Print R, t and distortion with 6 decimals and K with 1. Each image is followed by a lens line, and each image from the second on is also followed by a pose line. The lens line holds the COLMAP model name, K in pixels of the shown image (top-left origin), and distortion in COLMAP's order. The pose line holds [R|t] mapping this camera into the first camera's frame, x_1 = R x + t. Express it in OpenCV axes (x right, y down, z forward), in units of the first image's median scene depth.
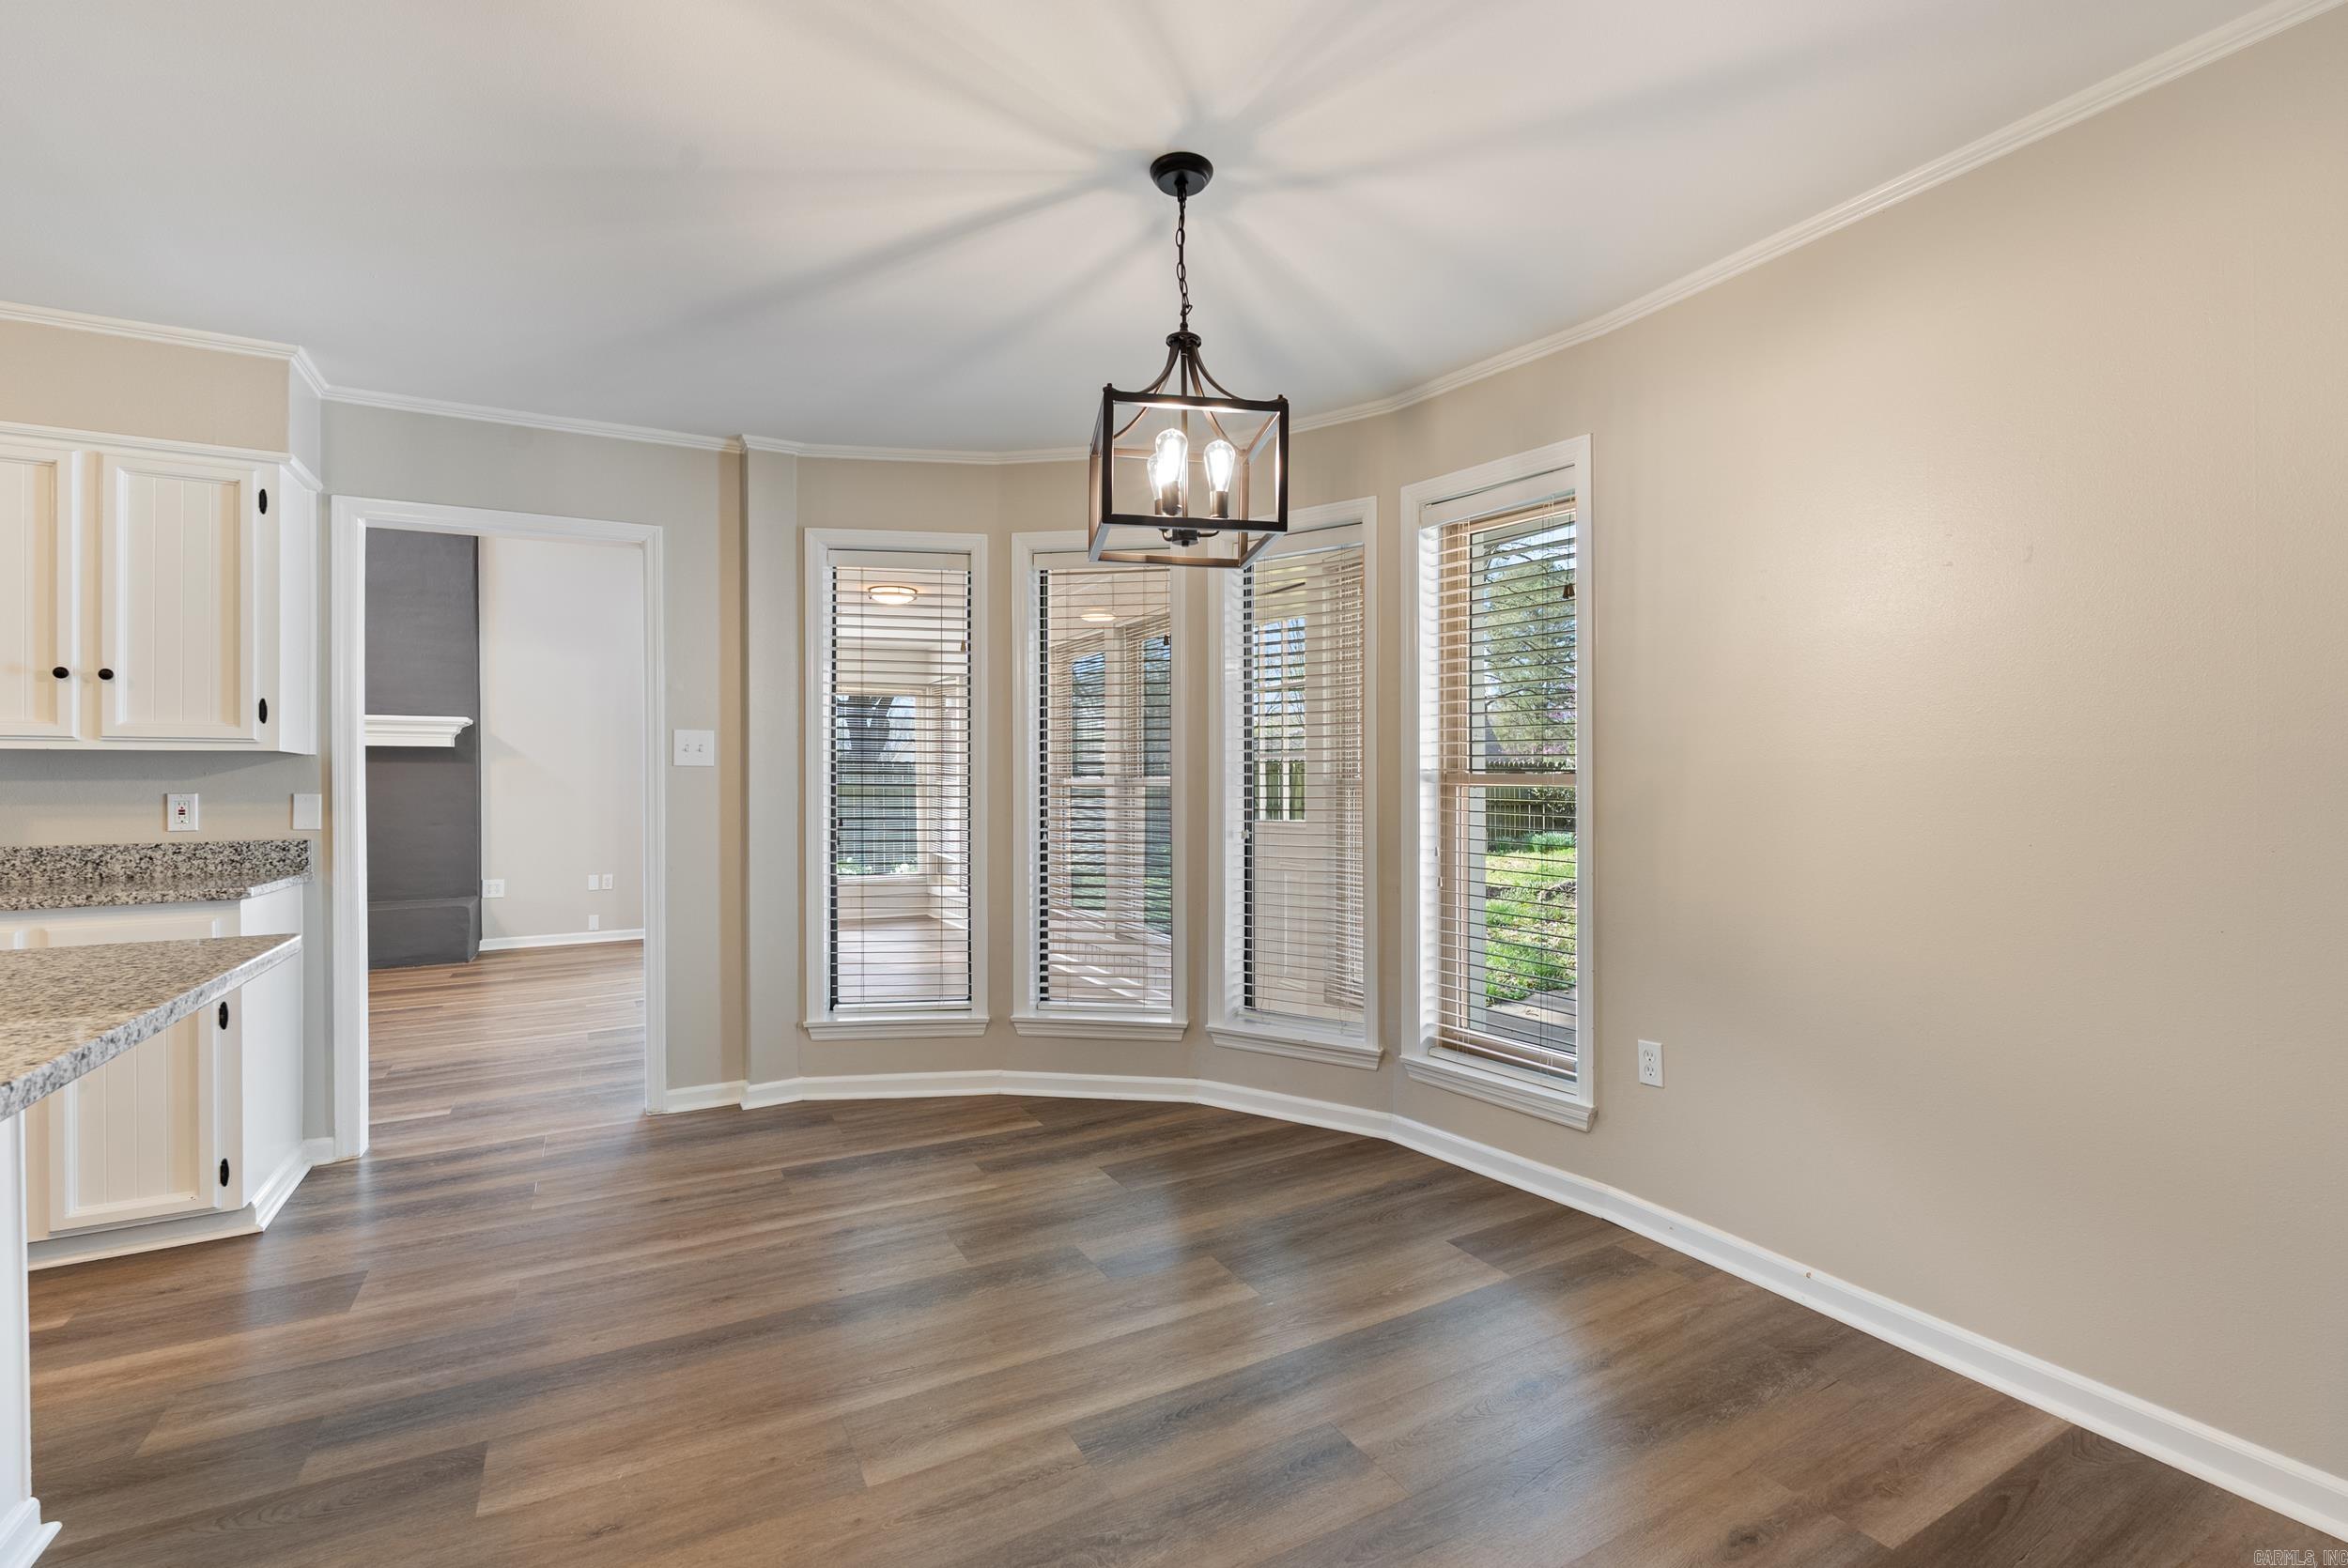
lens RADIAL K [[1038.5, 0, 1166.1], [0, 1038.5, 774.0], [0, 0, 1]] dist [-0.007436, 0.001444]
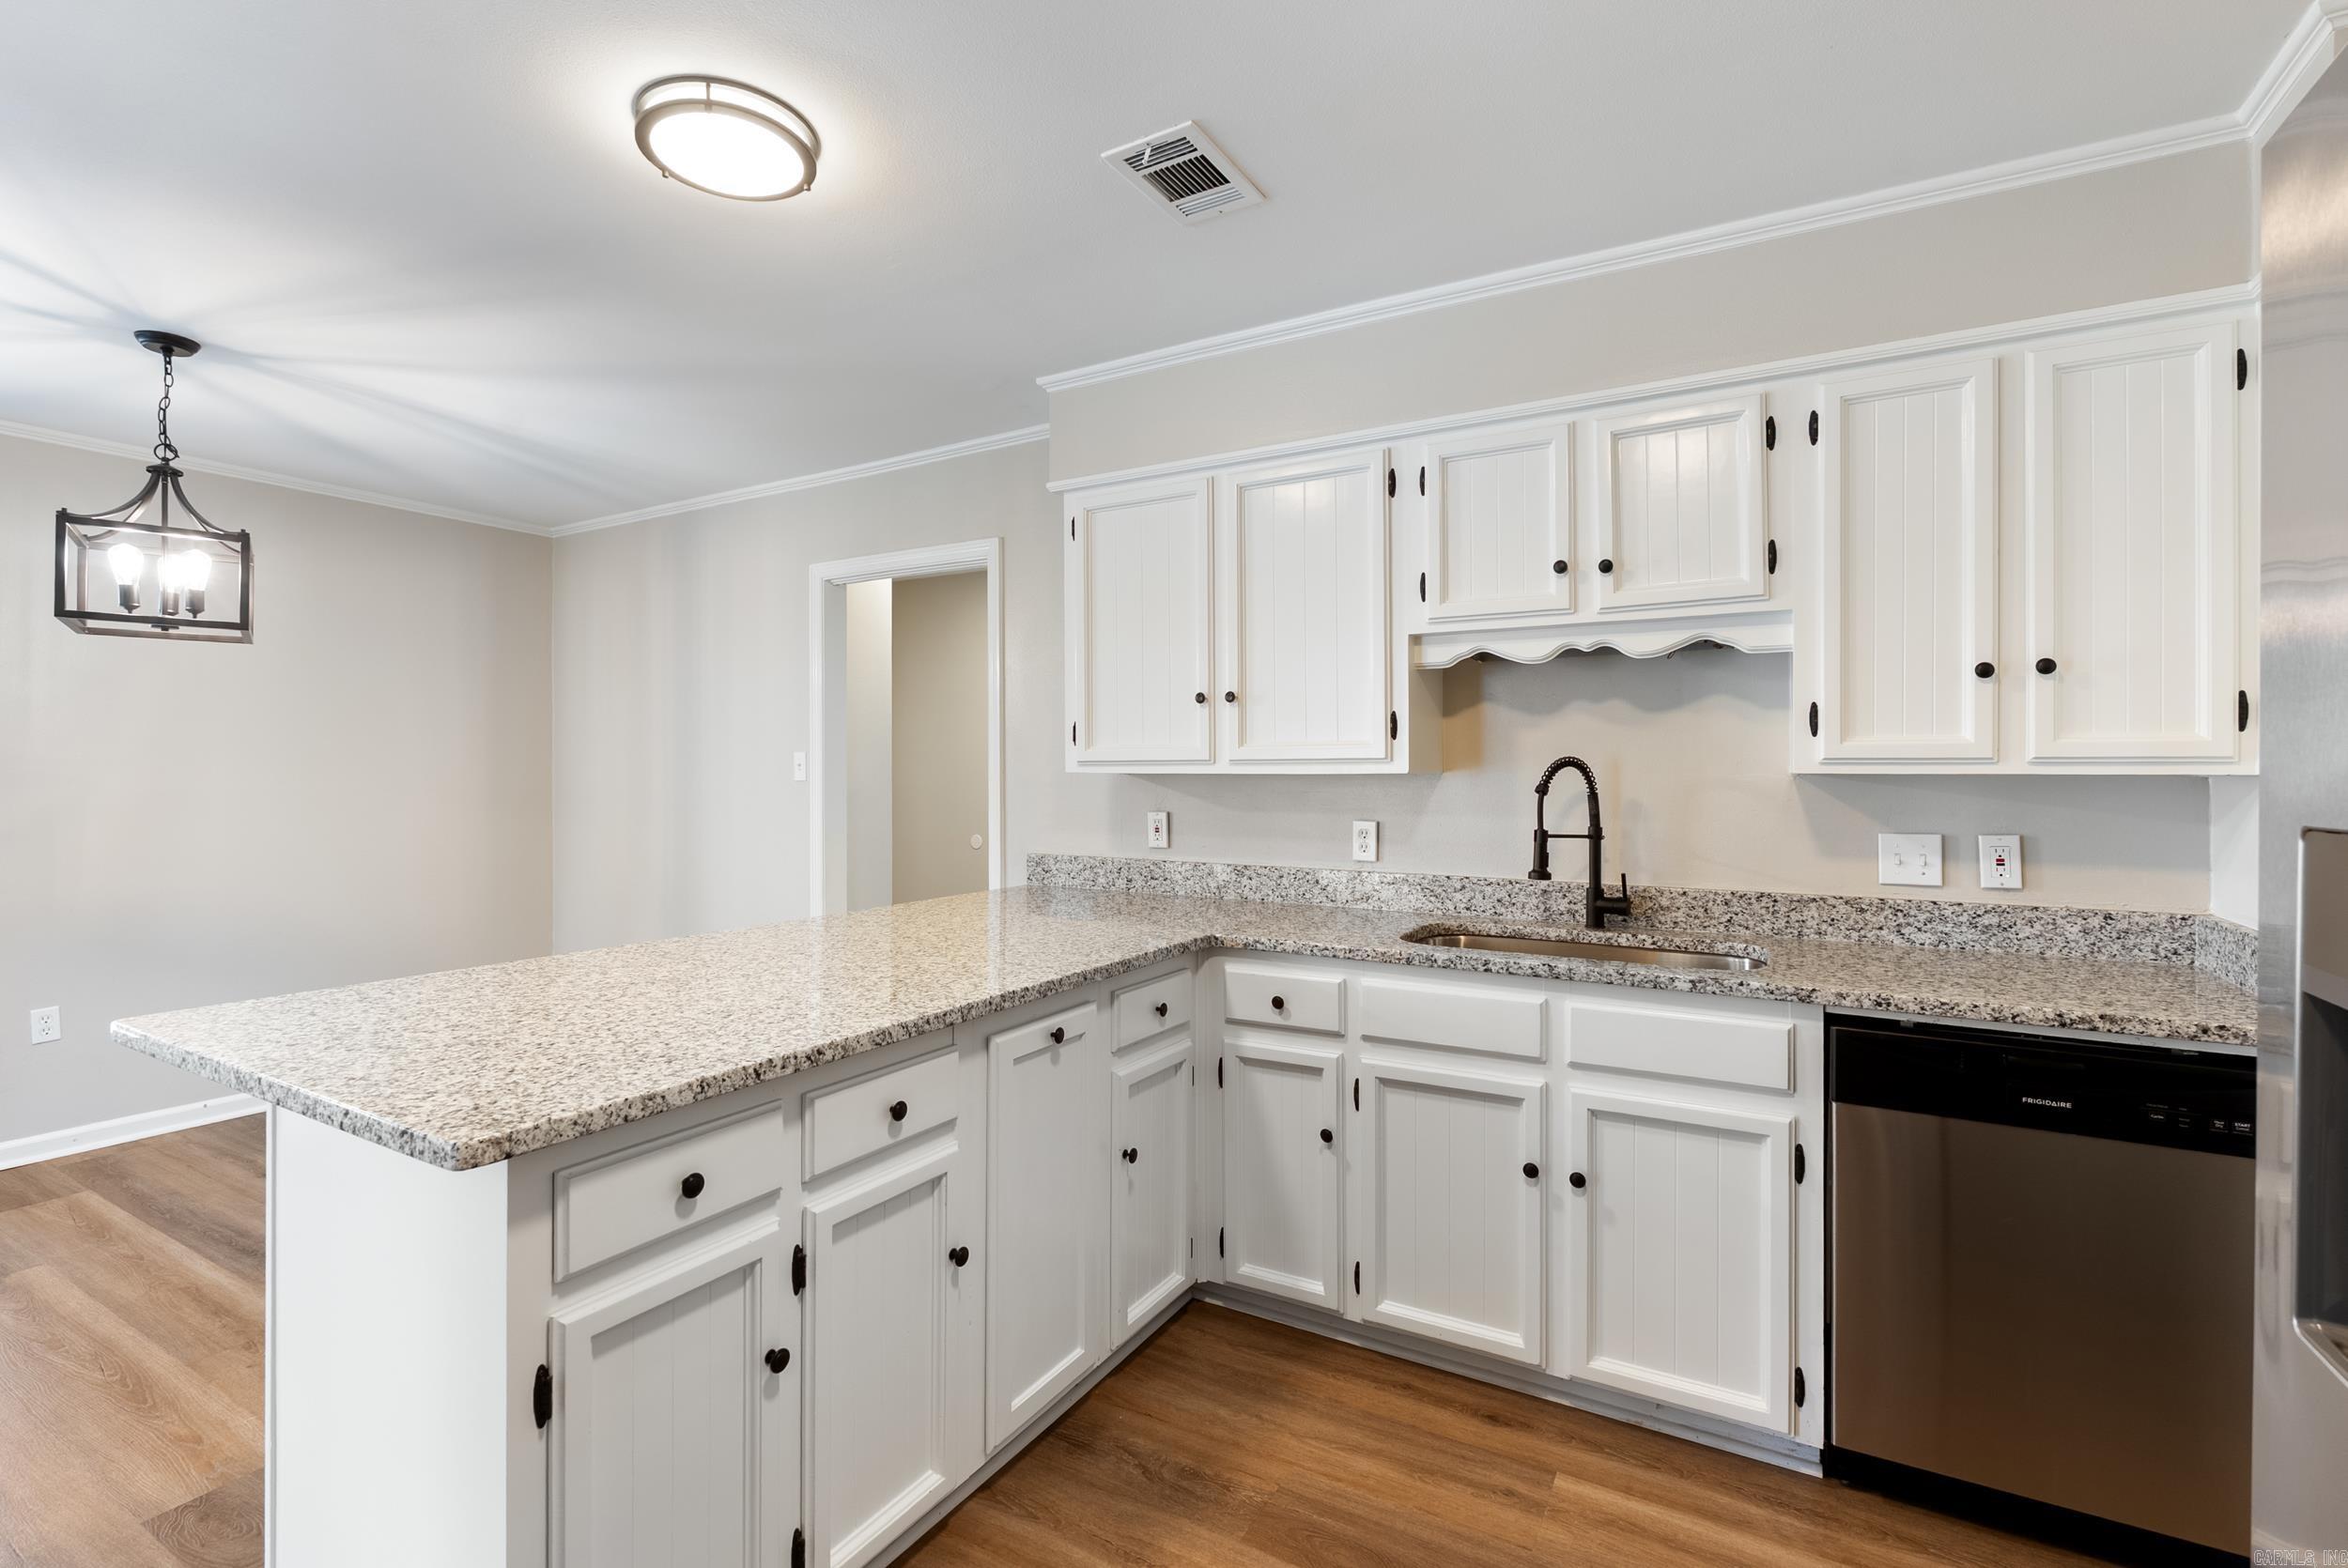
lens RADIAL K [[1038.5, 0, 1170.9], [0, 1038.5, 762.7], [0, 0, 1]] dist [-0.007436, 0.001444]
pose [[-0.514199, 0.011494, 0.857594, -1.223760], [-0.005657, 0.999843, -0.016792, -0.030734], [-0.857652, -0.013486, -0.514053, 0.416281]]
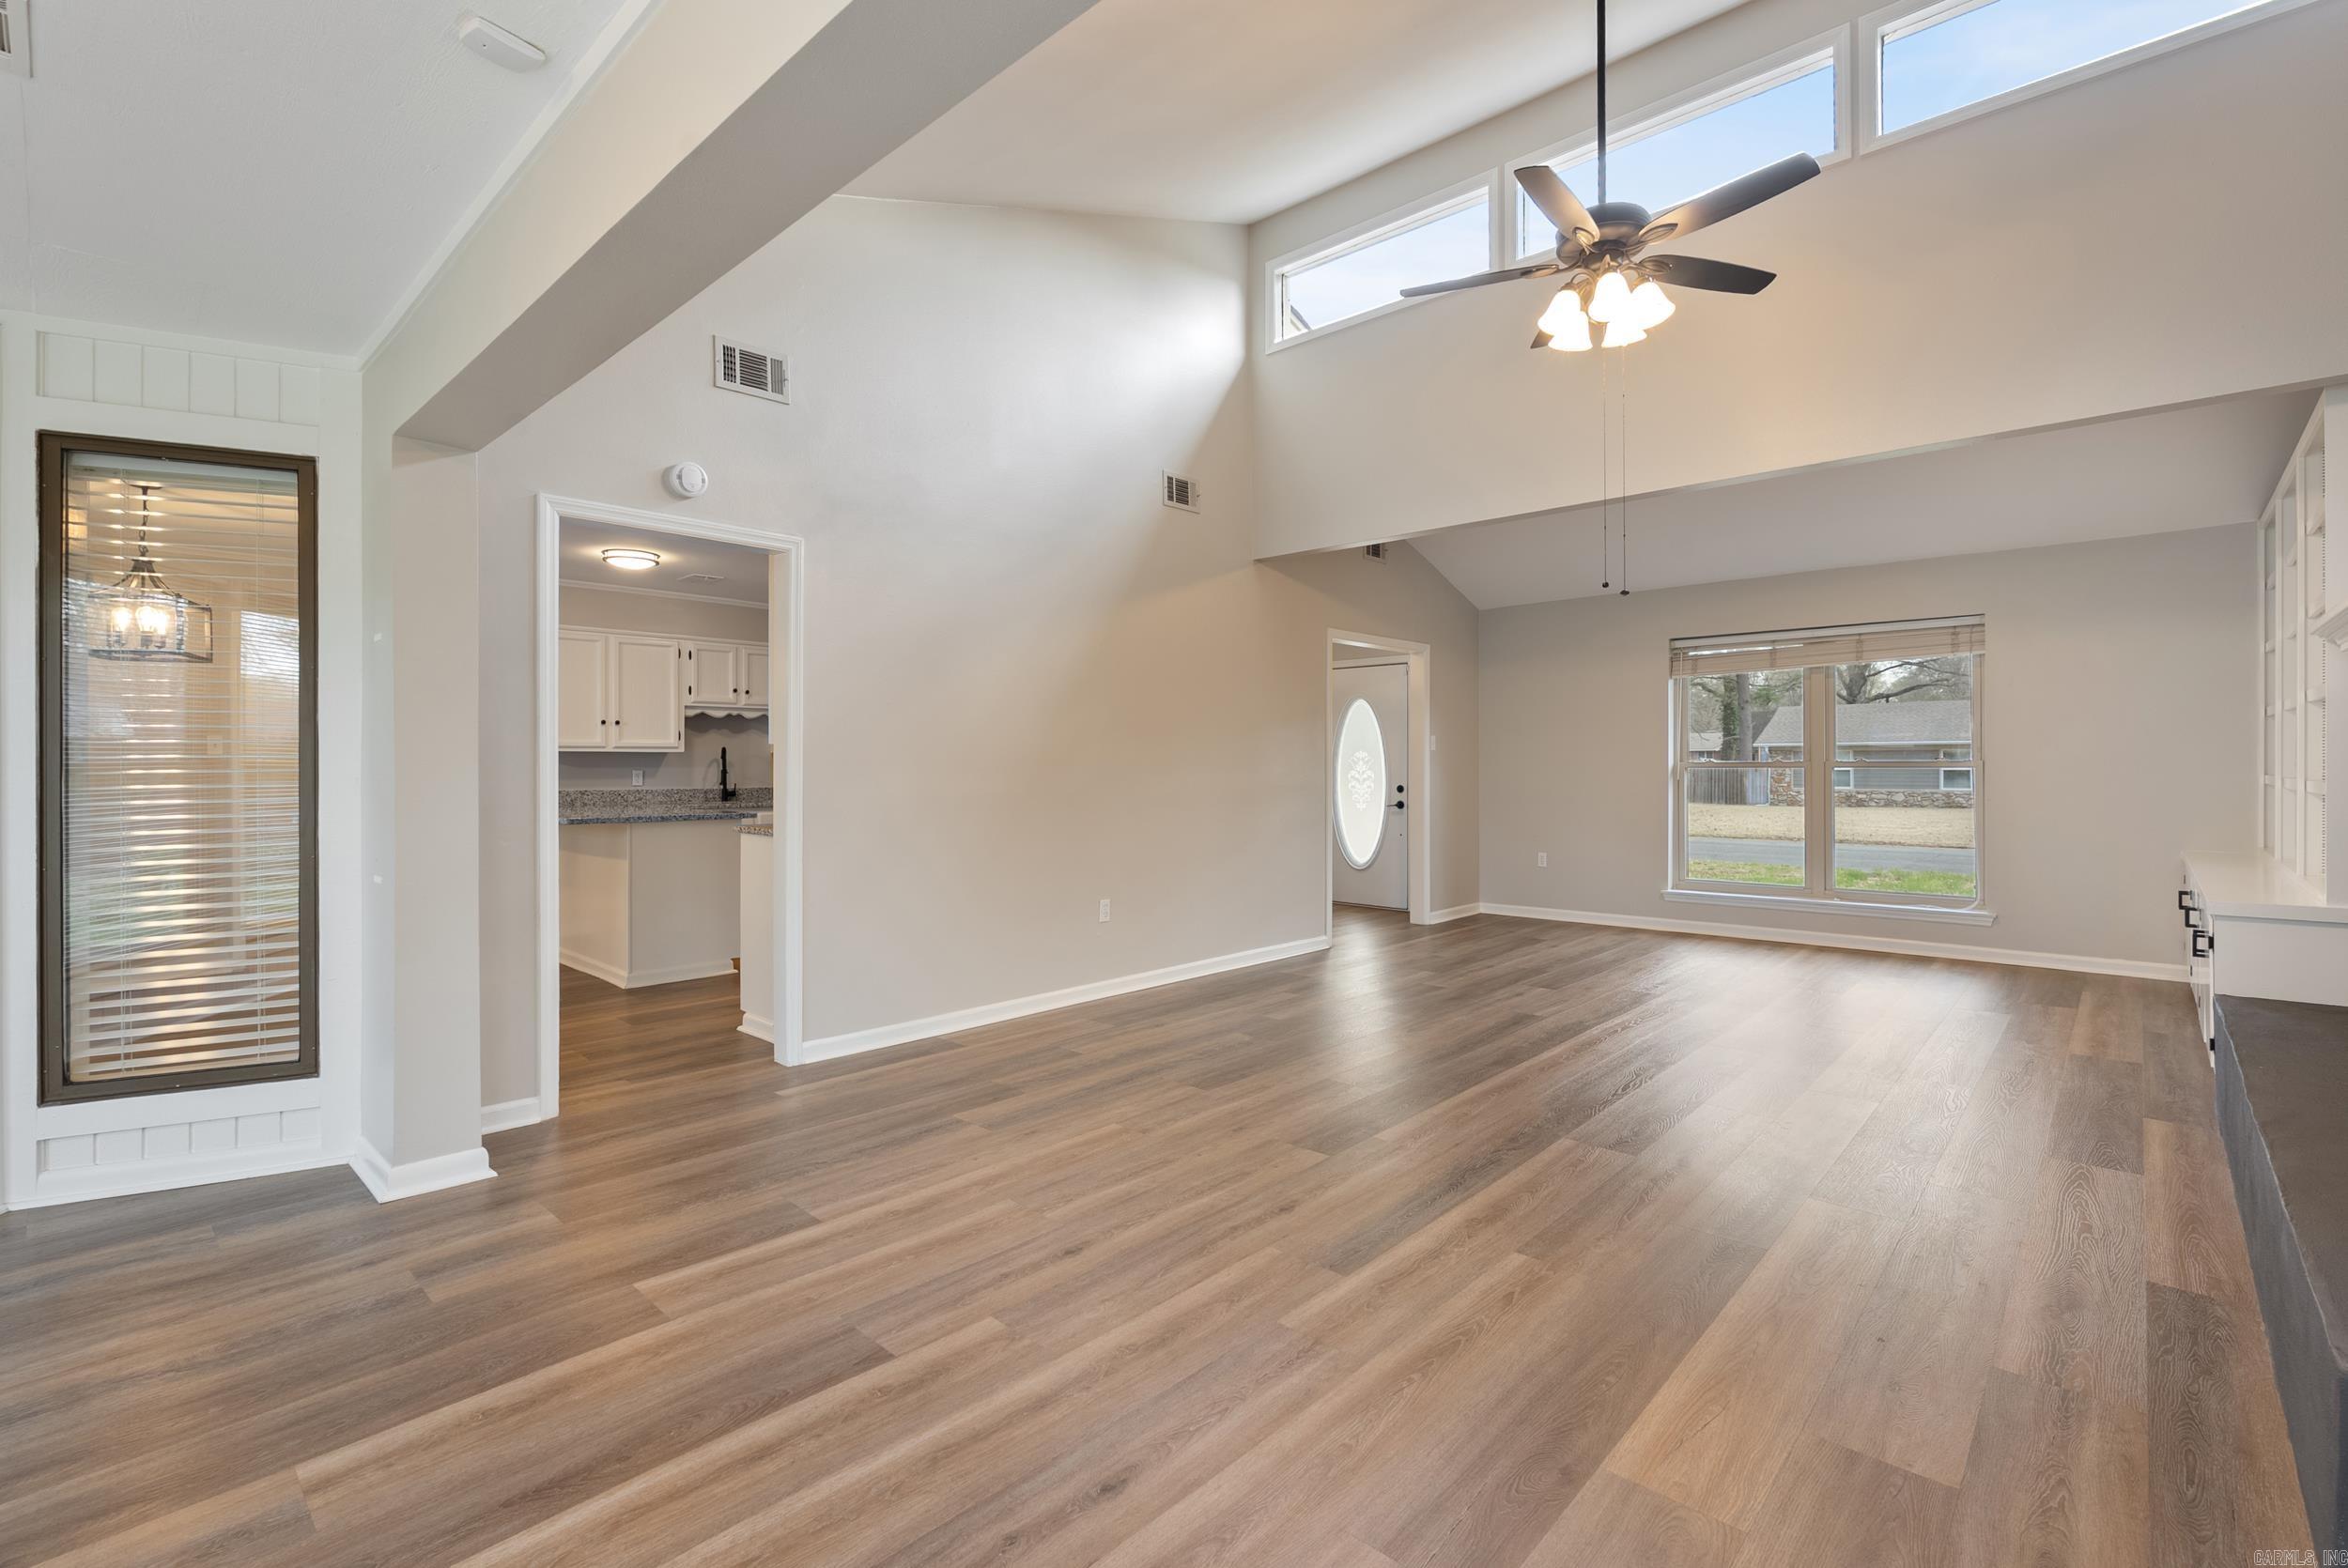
lens RADIAL K [[1038.5, 0, 1172.5], [0, 1038.5, 767.3], [0, 0, 1]] dist [-0.007436, 0.001444]
pose [[-0.947857, 0.007897, -0.318599, -0.917560], [0.009696, 0.999945, -0.004061, 0.021796], [0.318549, -0.006938, -0.947881, 2.591214]]
